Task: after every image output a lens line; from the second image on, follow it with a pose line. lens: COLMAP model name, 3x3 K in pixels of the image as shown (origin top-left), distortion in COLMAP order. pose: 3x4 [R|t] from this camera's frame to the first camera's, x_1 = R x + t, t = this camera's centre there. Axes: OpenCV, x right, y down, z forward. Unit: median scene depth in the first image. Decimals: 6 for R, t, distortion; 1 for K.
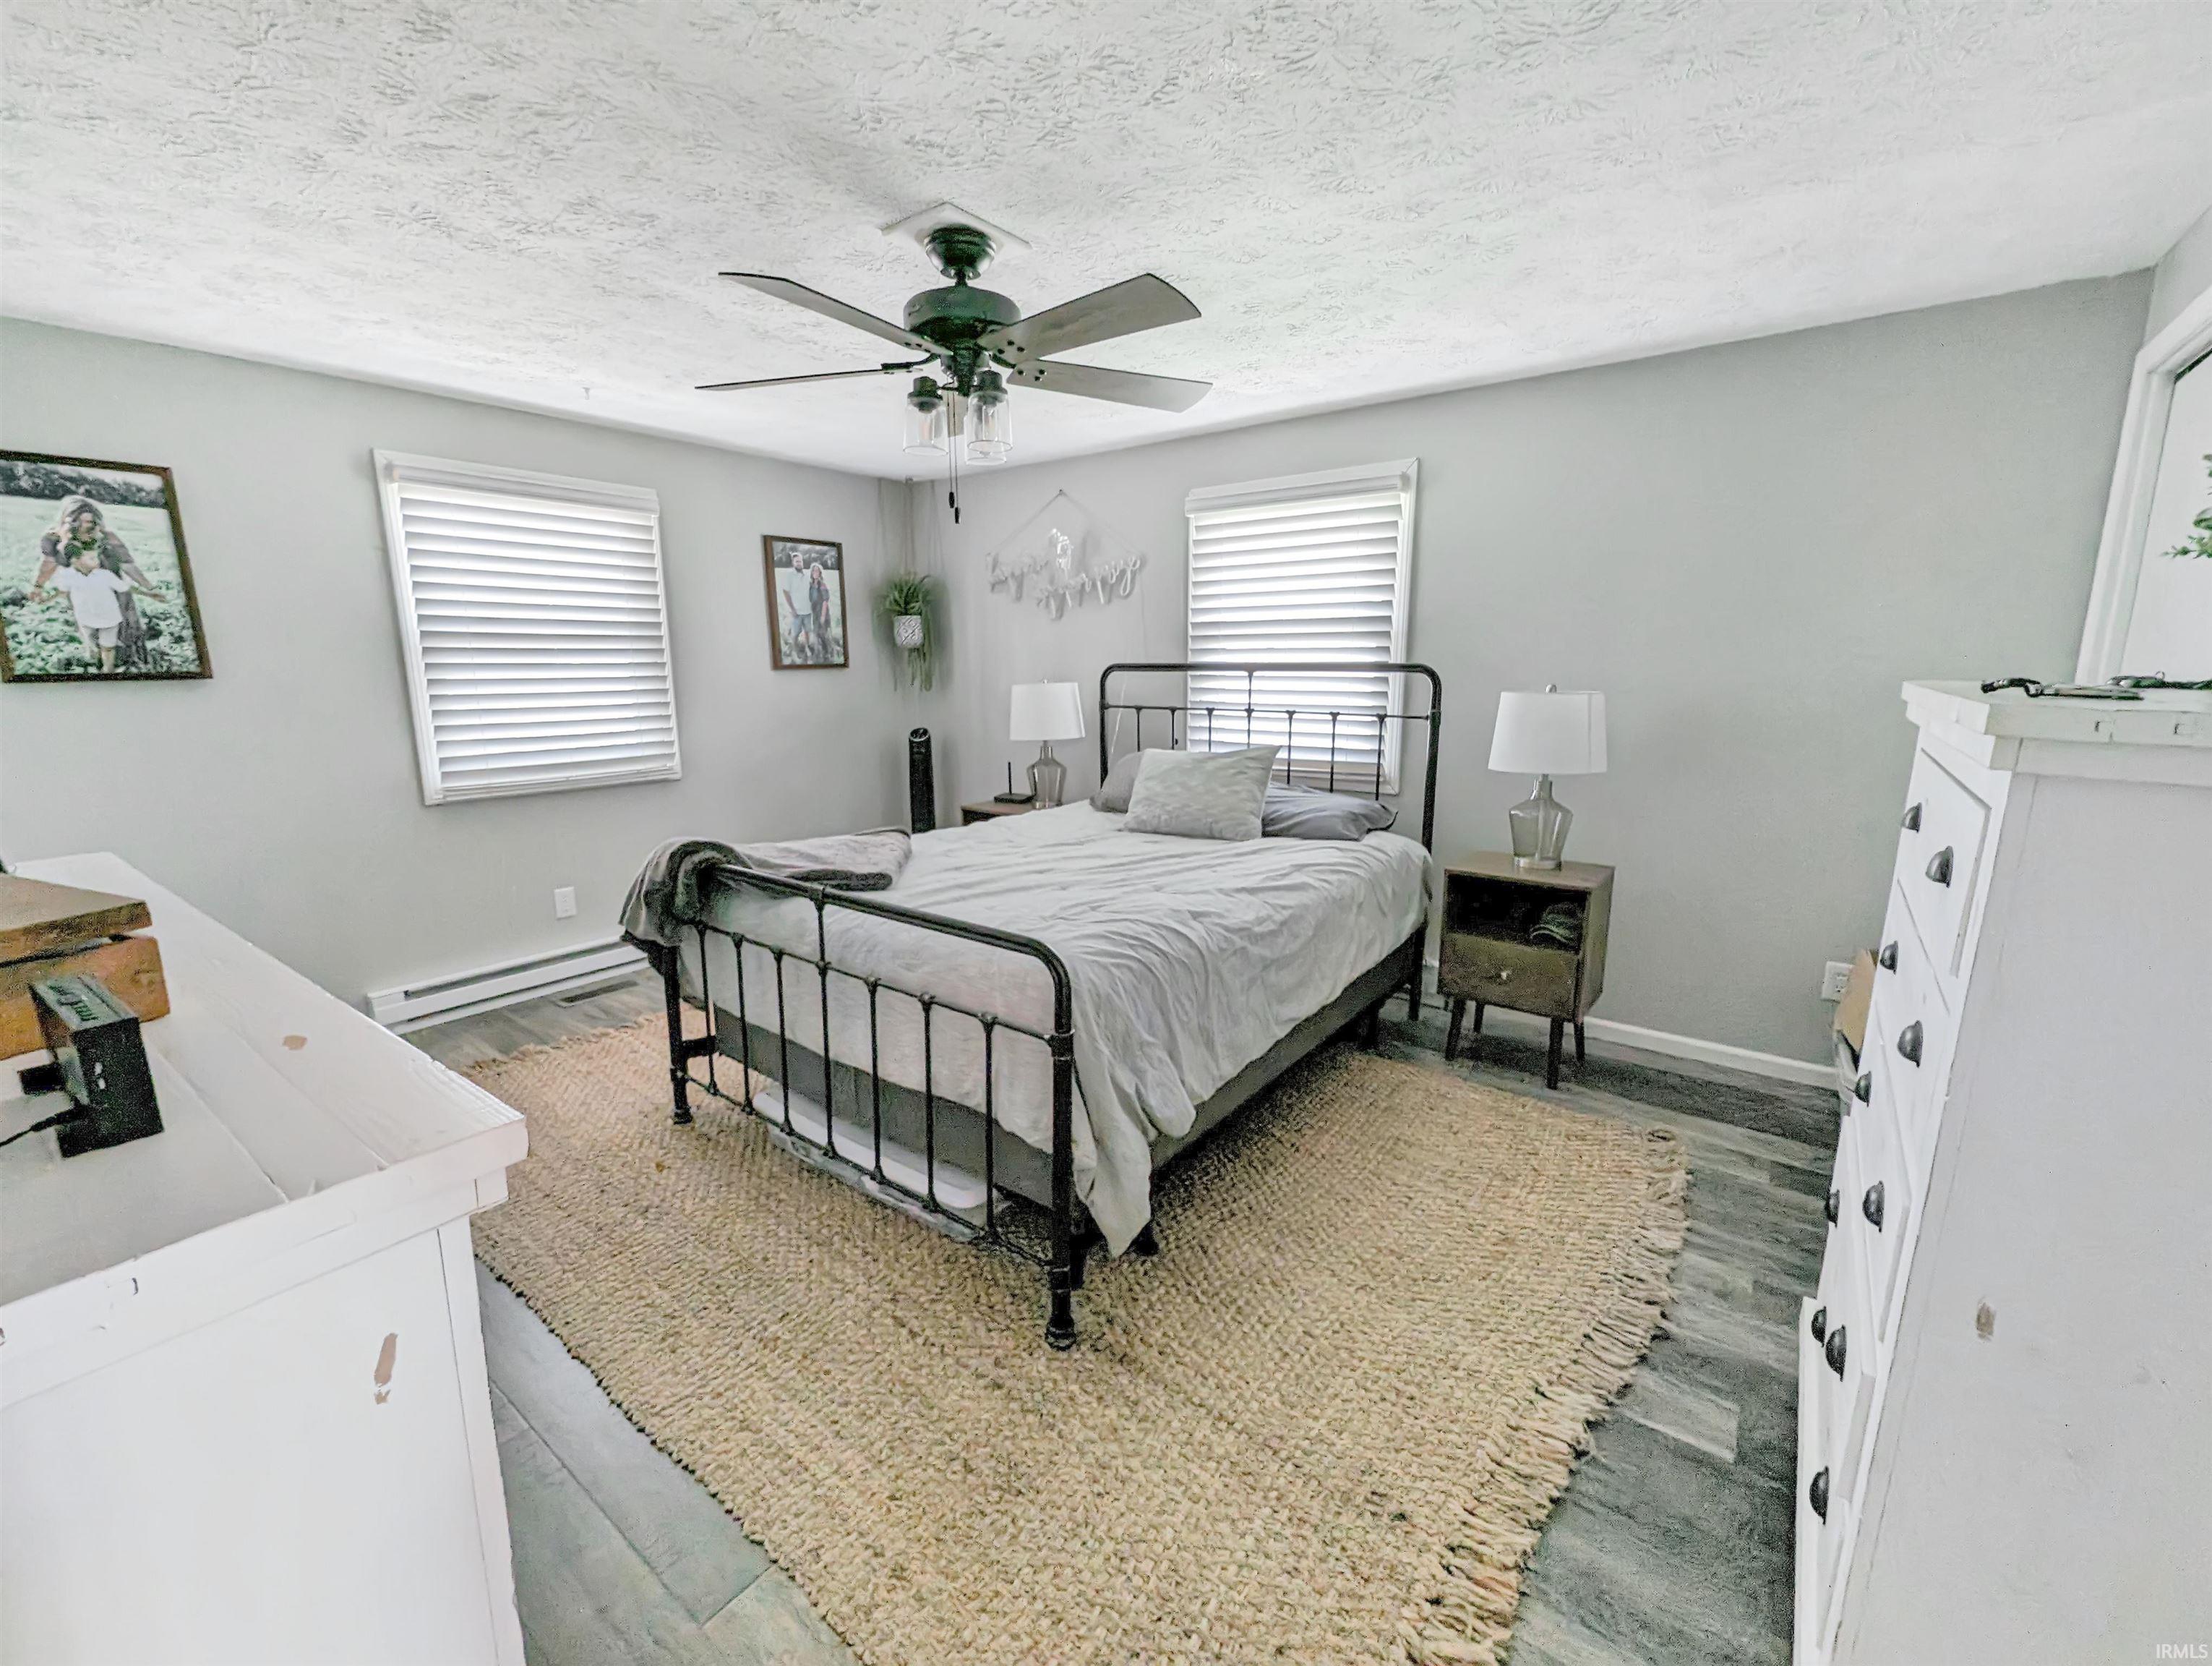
lens RADIAL K [[922.3, 0, 1101.8], [0, 922.3, 840.7], [0, 0, 1]] dist [0.007078, -0.001679]
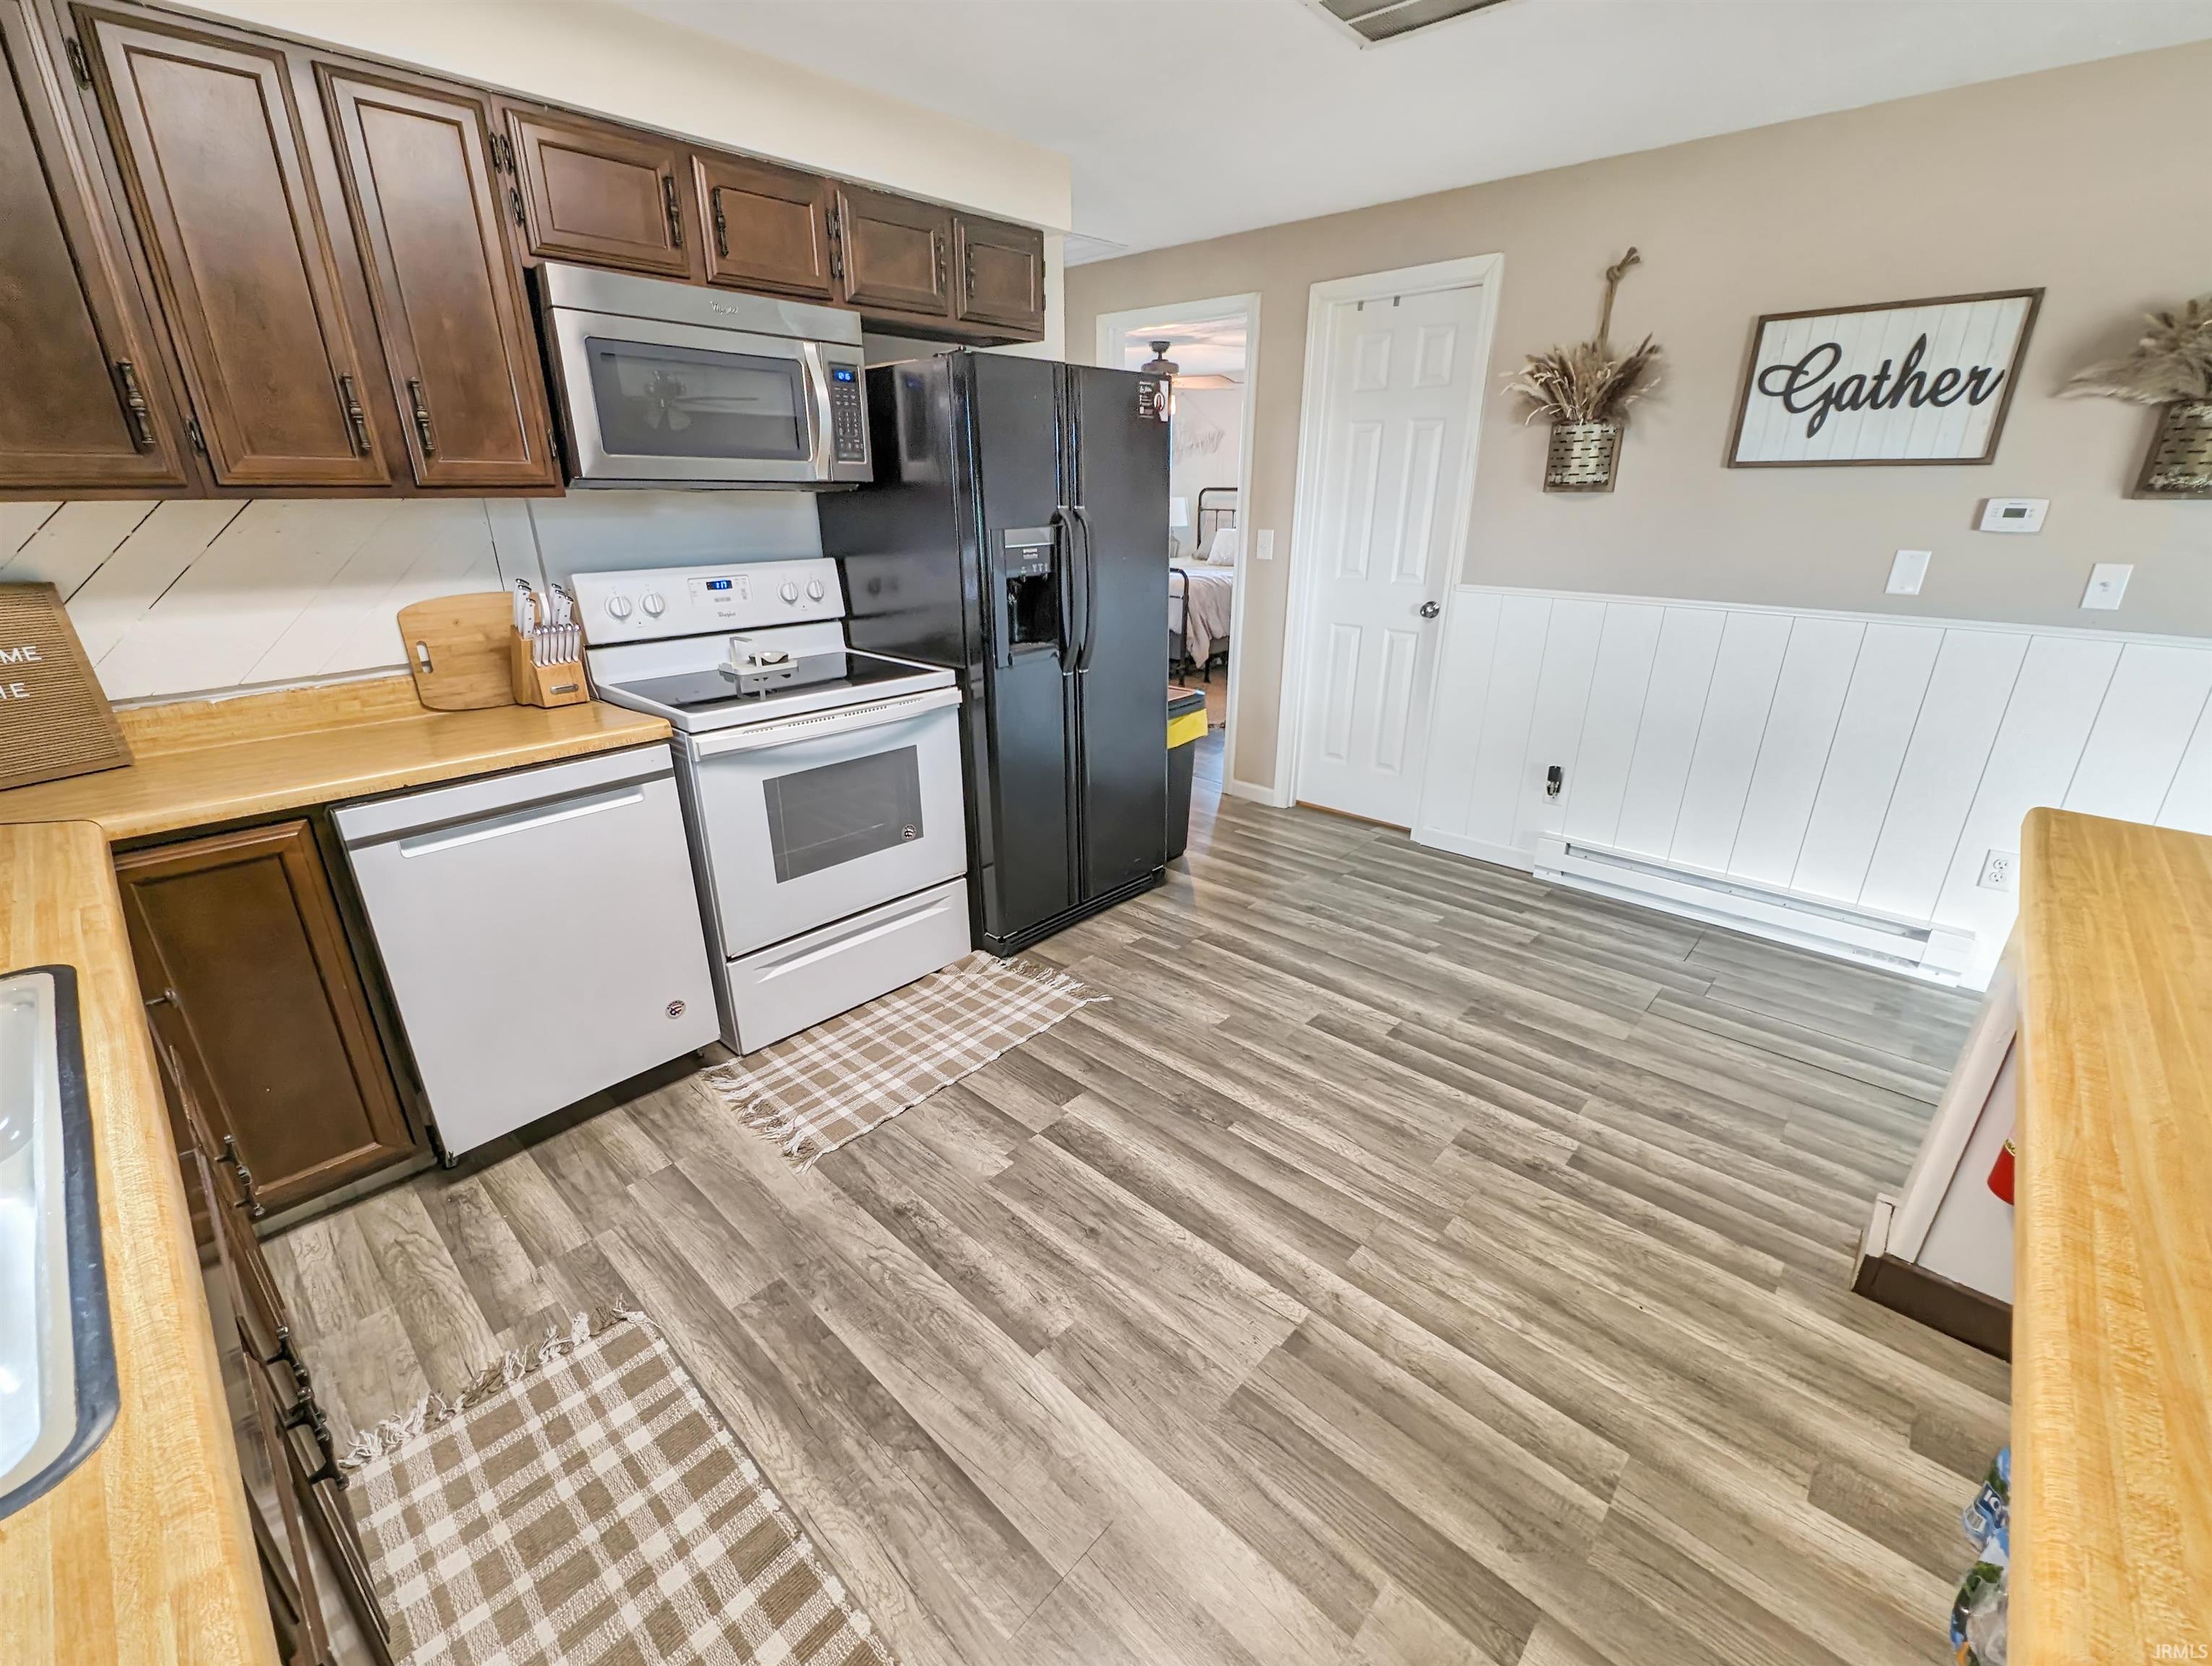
lens RADIAL K [[922.3, 0, 1095.2], [0, 922.3, 835.3], [0, 0, 1]] dist [0.007078, -0.001679]
pose [[0.994752, 0.038318, -0.094868, -0.015633], [-0.021177, 0.984253, 0.175493, 0.426916], [0.100098, -0.172563, 0.979899, -2.324688]]
